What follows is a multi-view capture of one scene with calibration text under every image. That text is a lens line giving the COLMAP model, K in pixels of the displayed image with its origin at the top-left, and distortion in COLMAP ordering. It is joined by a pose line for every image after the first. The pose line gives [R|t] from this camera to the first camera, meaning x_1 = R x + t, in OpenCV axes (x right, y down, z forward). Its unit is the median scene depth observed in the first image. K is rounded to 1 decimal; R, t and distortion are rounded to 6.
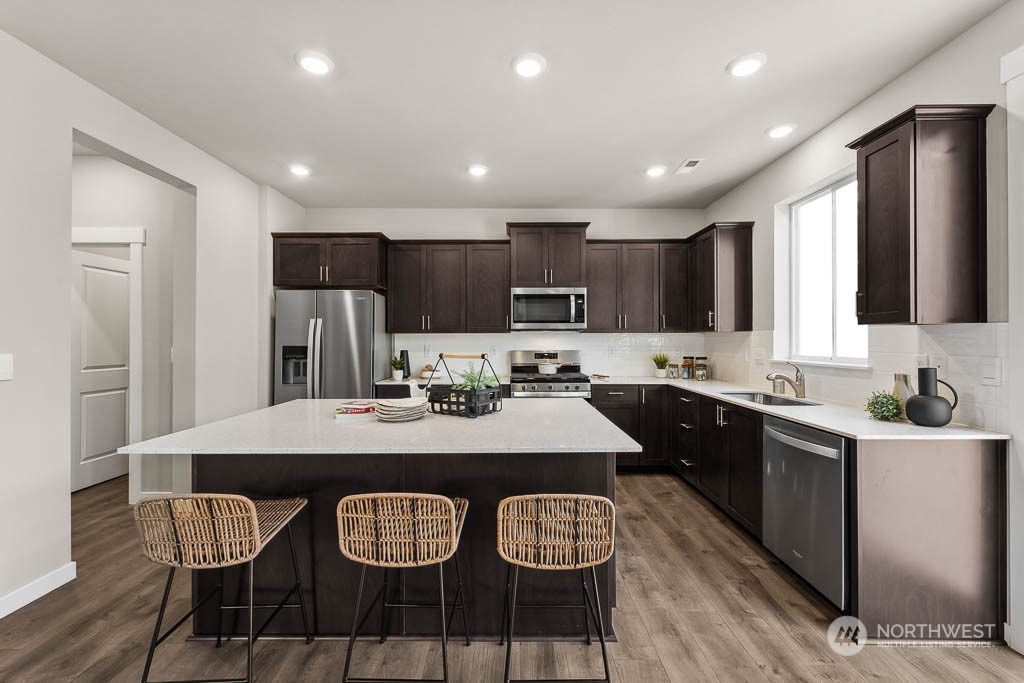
lens RADIAL K [[418.3, 0, 516.1], [0, 418.3, 339.5], [0, 0, 1]] dist [0.006260, -0.000776]
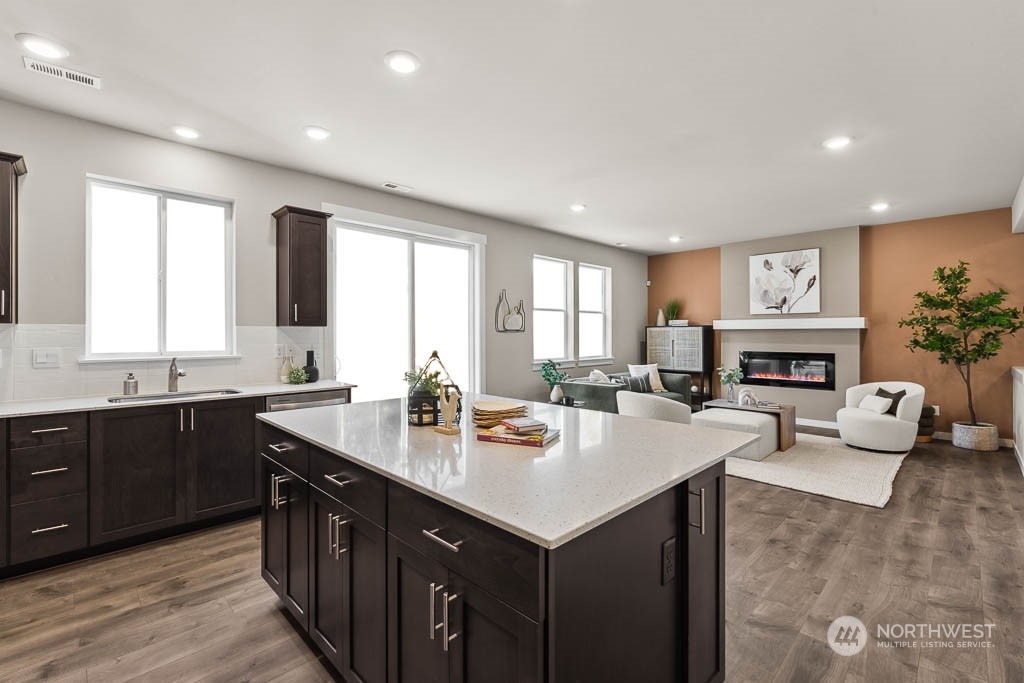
lens RADIAL K [[450.6, 0, 507.0], [0, 450.6, 334.9], [0, 0, 1]] dist [-0.001127, 0.001375]
pose [[-0.697811, 0.000369, 0.716281, -0.553880], [0.000789, 1.000000, 0.000254, -0.000124], [-0.716281, 0.000742, -0.697812, 0.948262]]
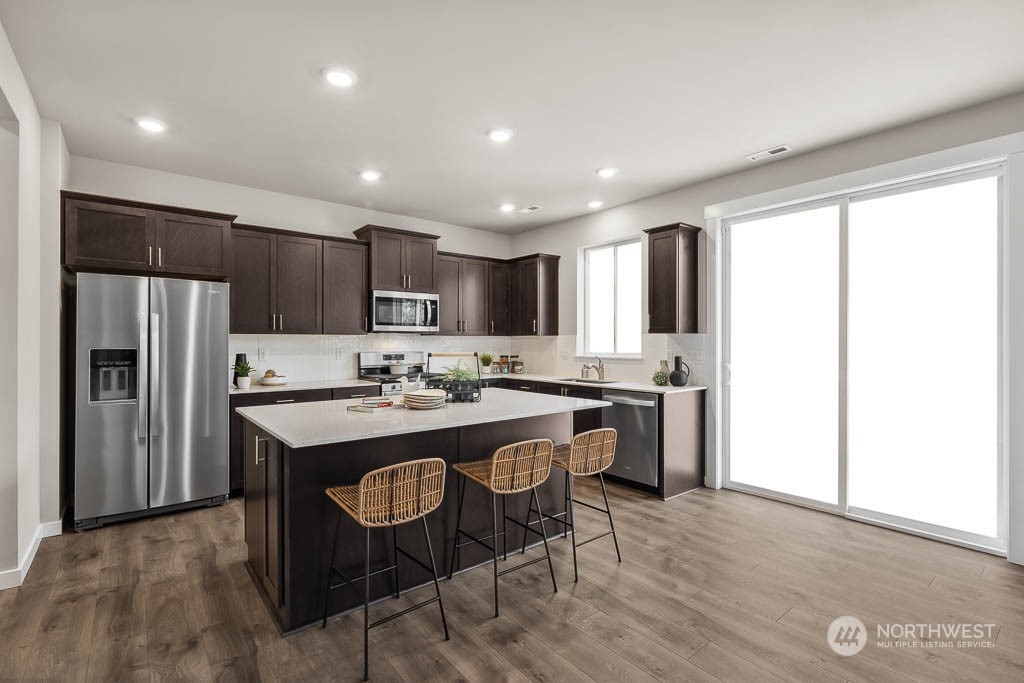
lens RADIAL K [[472.2, 0, 517.1], [0, 472.2, 344.7], [0, 0, 1]] dist [0.005487, 0.000297]
pose [[0.776514, -0.002916, 0.630093, -0.520765], [-0.001347, 0.999979, 0.006288, 0.000829], [-0.630098, -0.005731, 0.776494, -0.117787]]
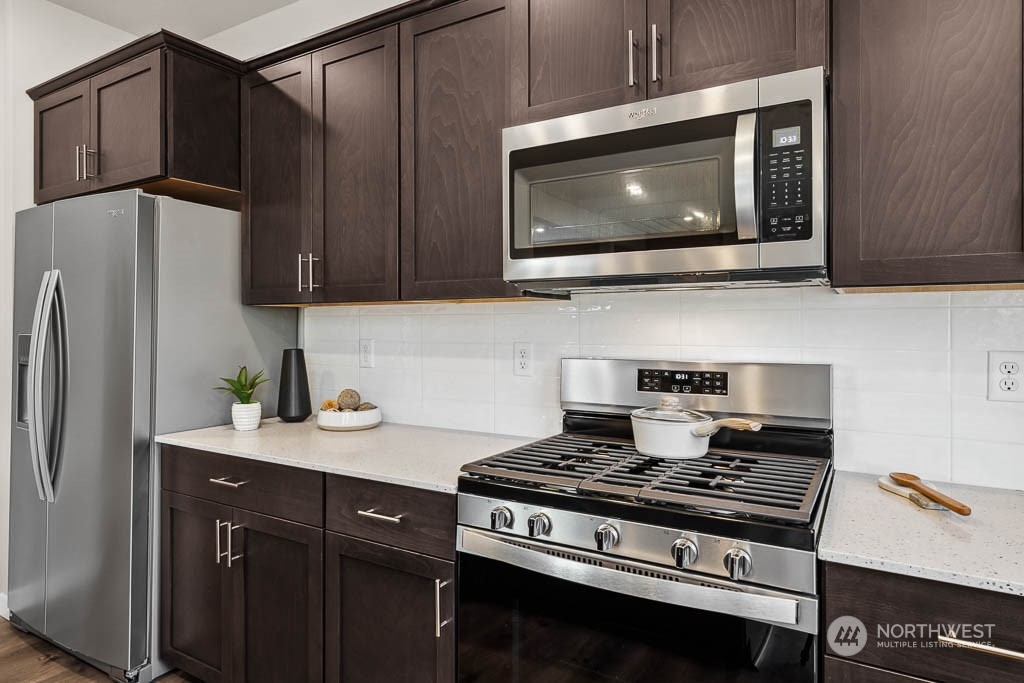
lens RADIAL K [[592.4, 0, 506.2], [0, 592.4, 331.8], [0, 0, 1]] dist [-0.020454, -0.000544]
pose [[0.853272, 0.004843, -0.521444, 0.210776], [0.007959, 0.999719, 0.022309, -0.001934], [0.521406, -0.023185, 0.852994, 0.761704]]
